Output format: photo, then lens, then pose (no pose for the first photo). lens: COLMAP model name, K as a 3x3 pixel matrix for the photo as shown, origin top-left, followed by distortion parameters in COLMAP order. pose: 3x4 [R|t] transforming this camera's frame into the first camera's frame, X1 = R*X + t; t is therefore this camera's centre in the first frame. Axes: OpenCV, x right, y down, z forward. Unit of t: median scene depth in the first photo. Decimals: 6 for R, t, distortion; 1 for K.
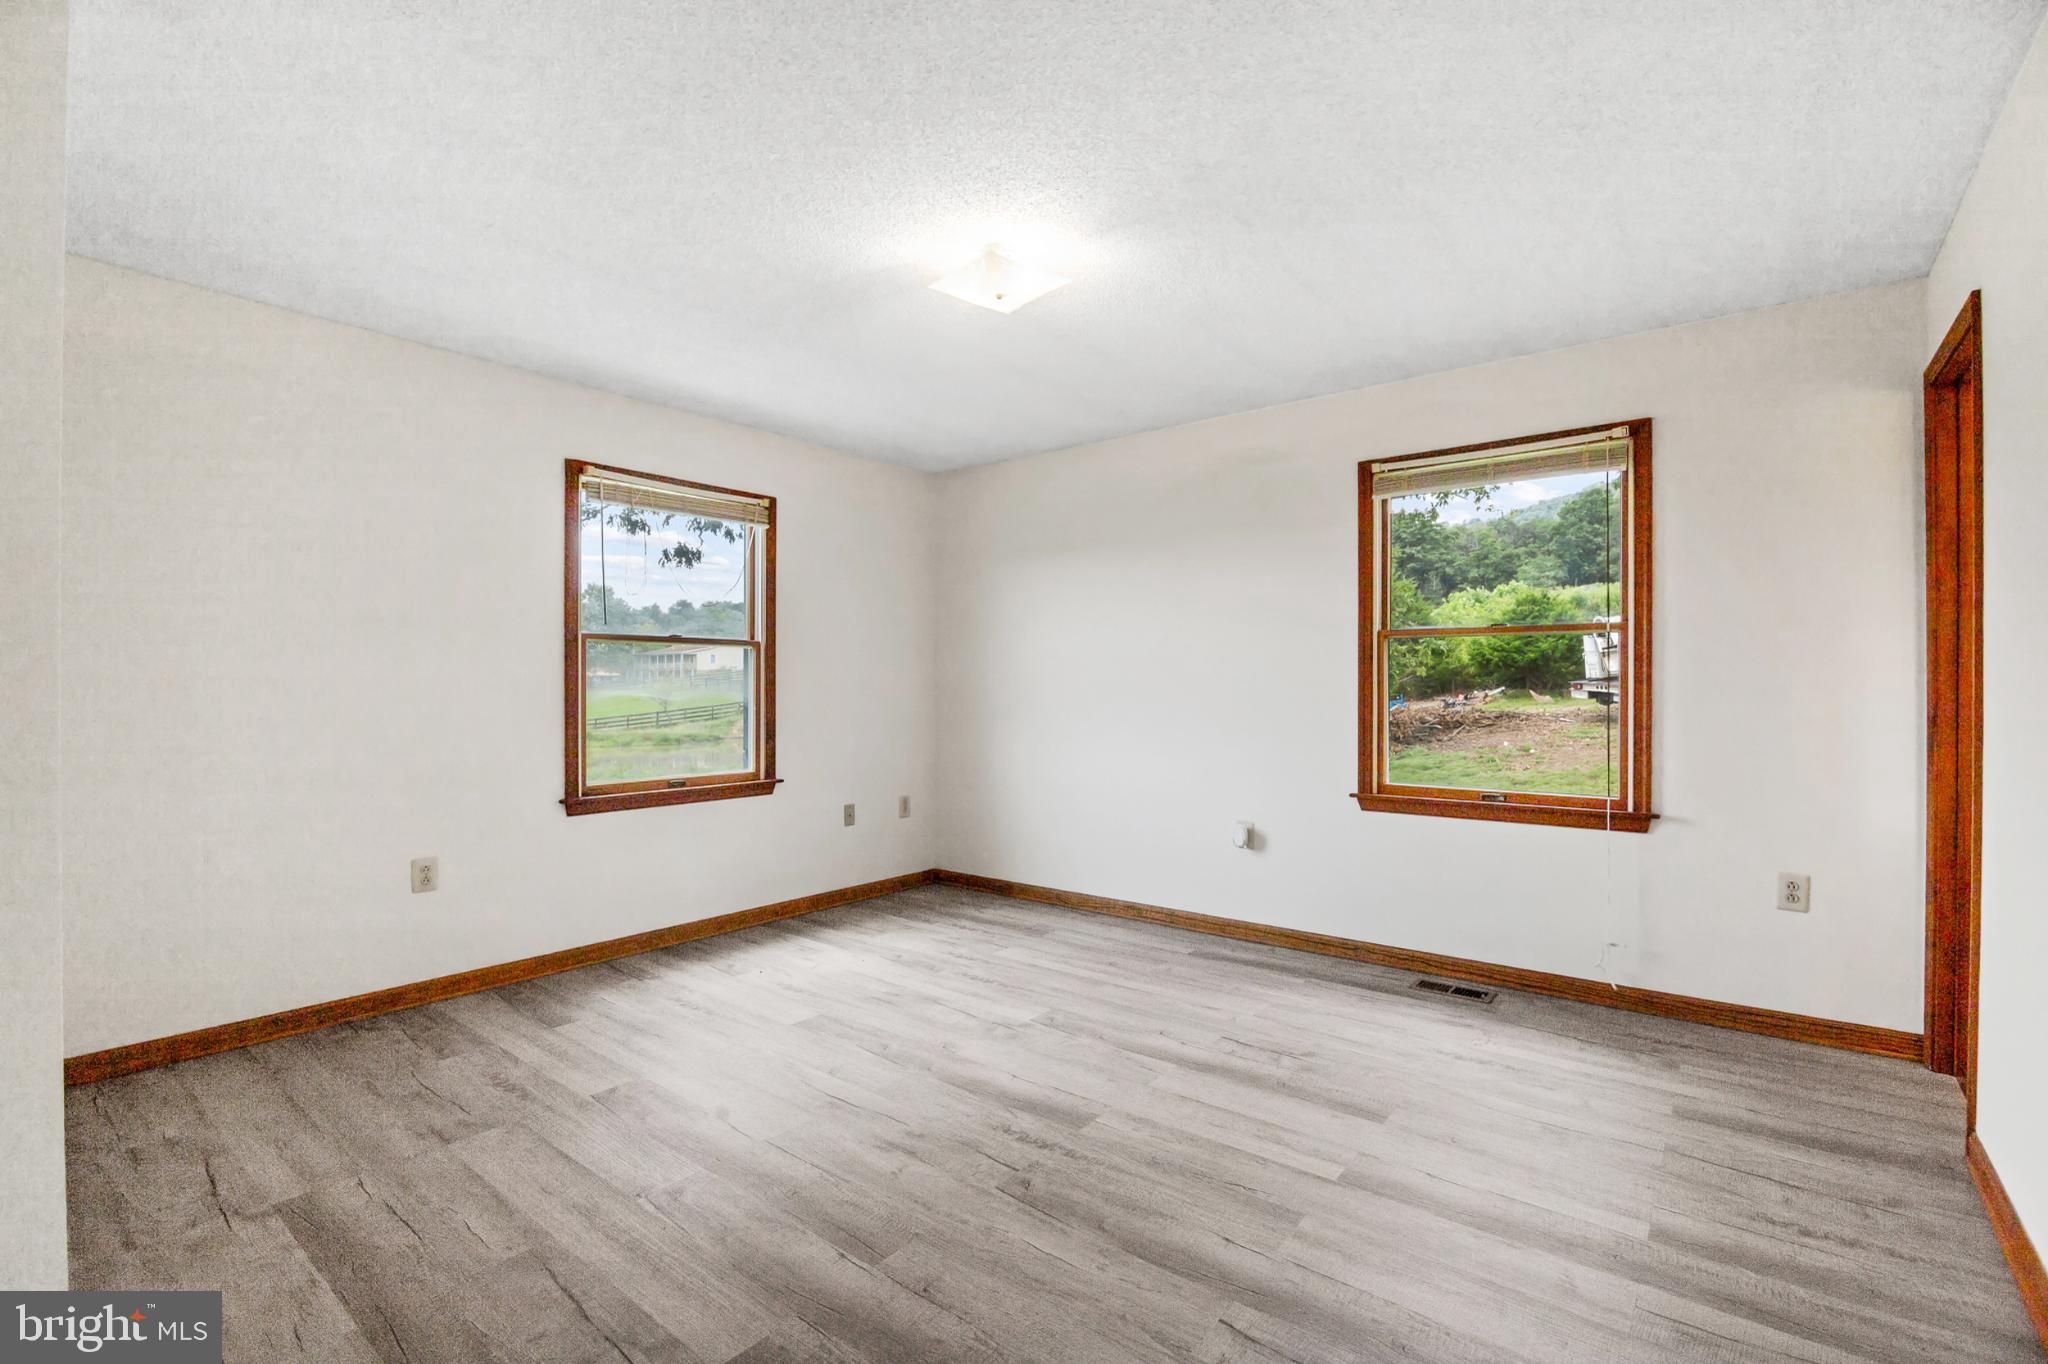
lens RADIAL K [[907.7, 0, 1015.0], [0, 907.7, 686.4], [0, 0, 1]] dist [-0.000309, 0.000246]
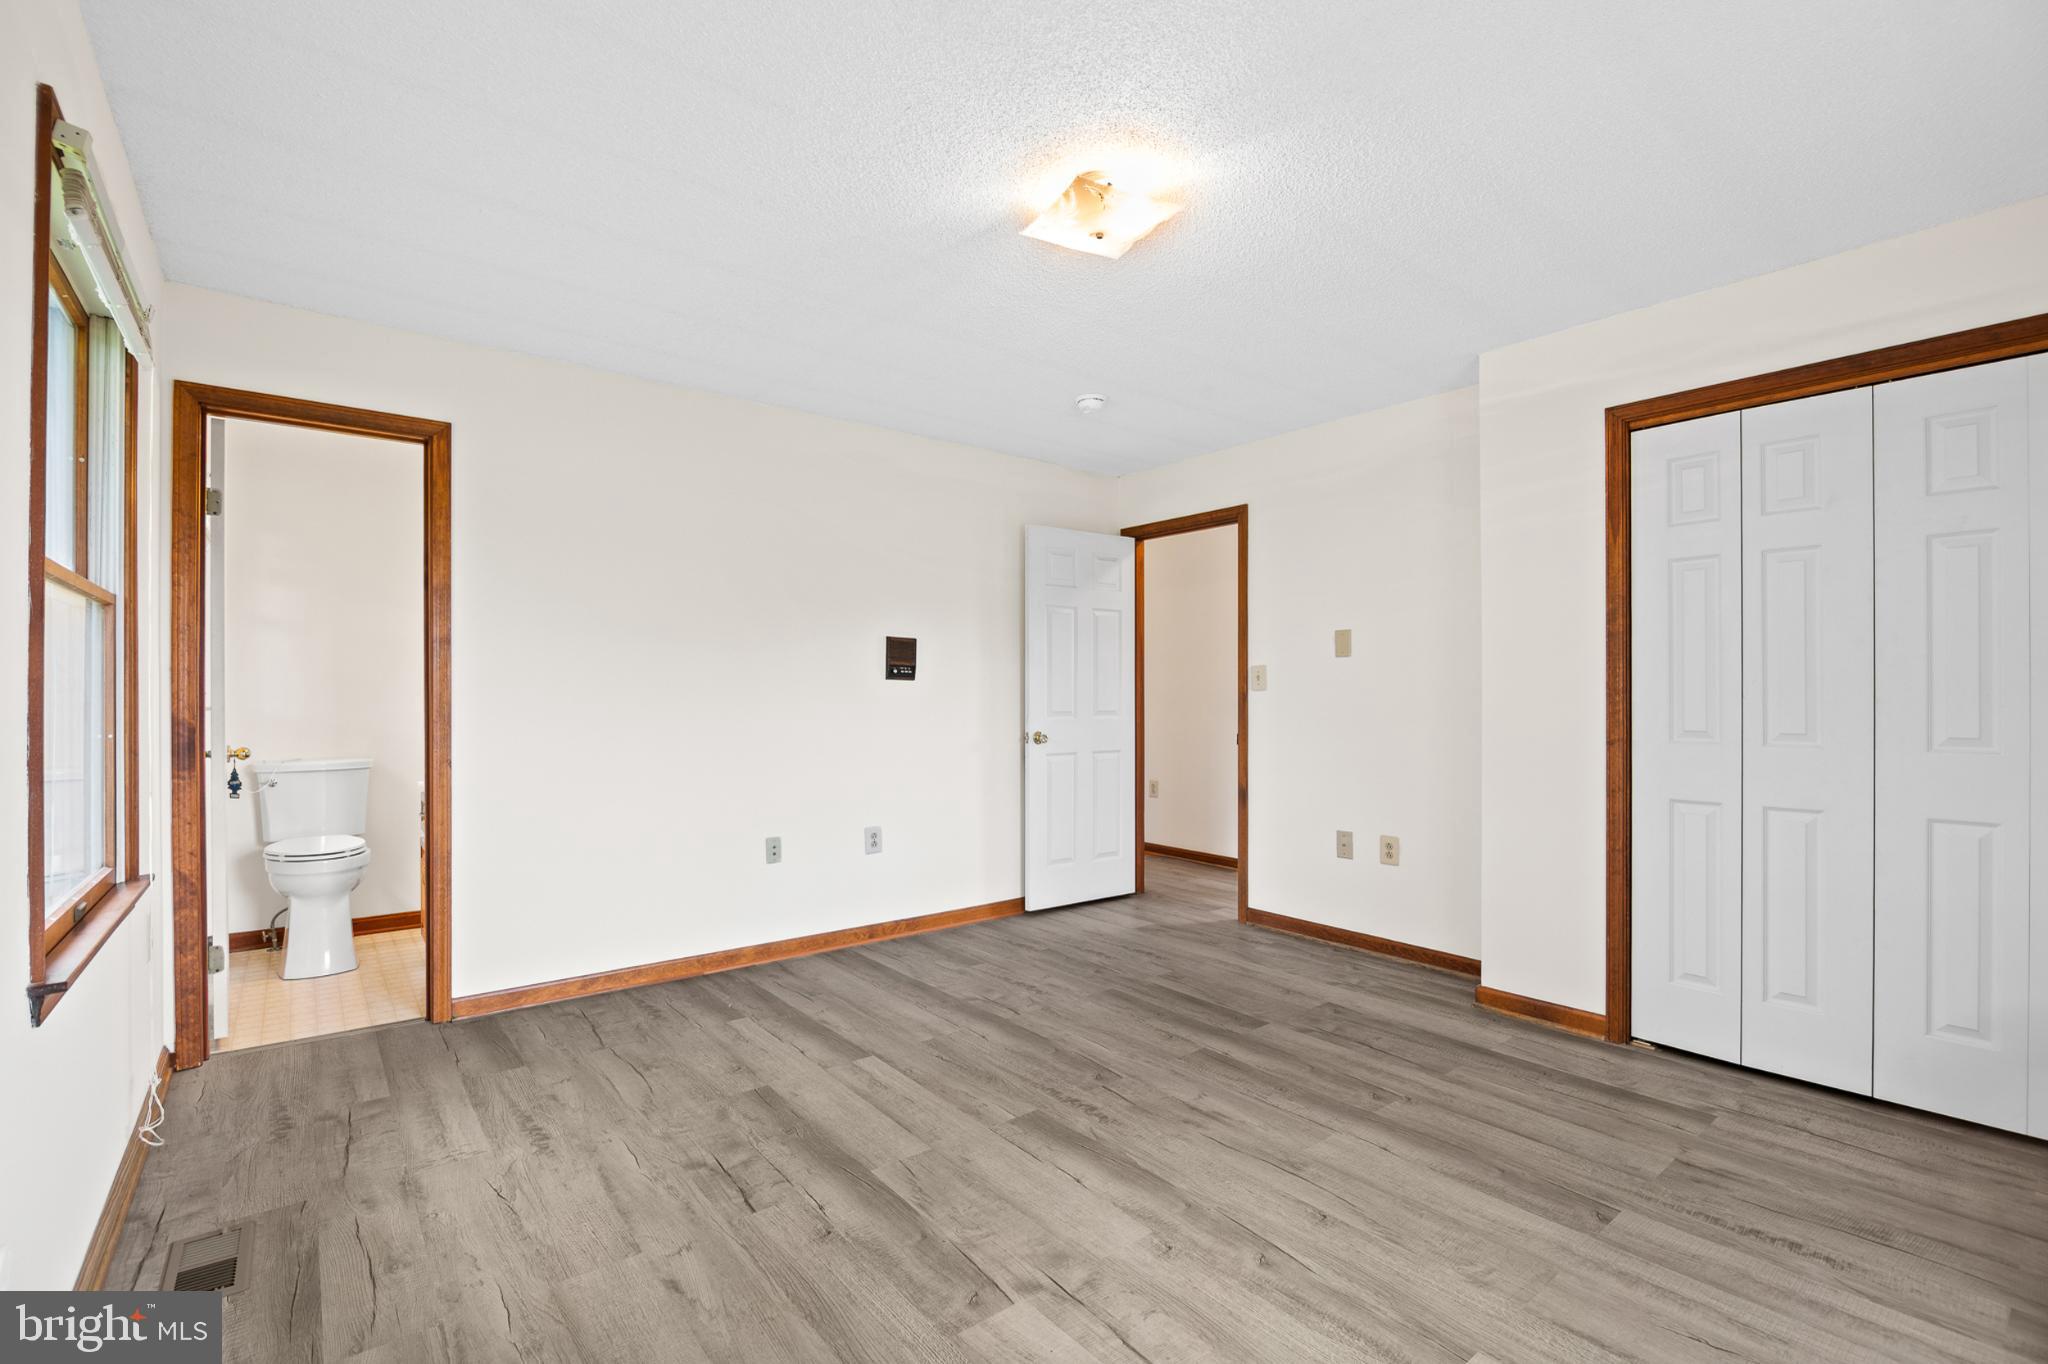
lens RADIAL K [[907.7, 0, 1015.4], [0, 907.7, 694.8], [0, 0, 1]] dist [-0.000309, 0.000246]
pose [[-0.975614, 0.000690, 0.219494, -0.141292], [0.000430, 0.999999, -0.001231, 0.002897], [-0.219495, -0.001107, -0.975613, 2.067894]]
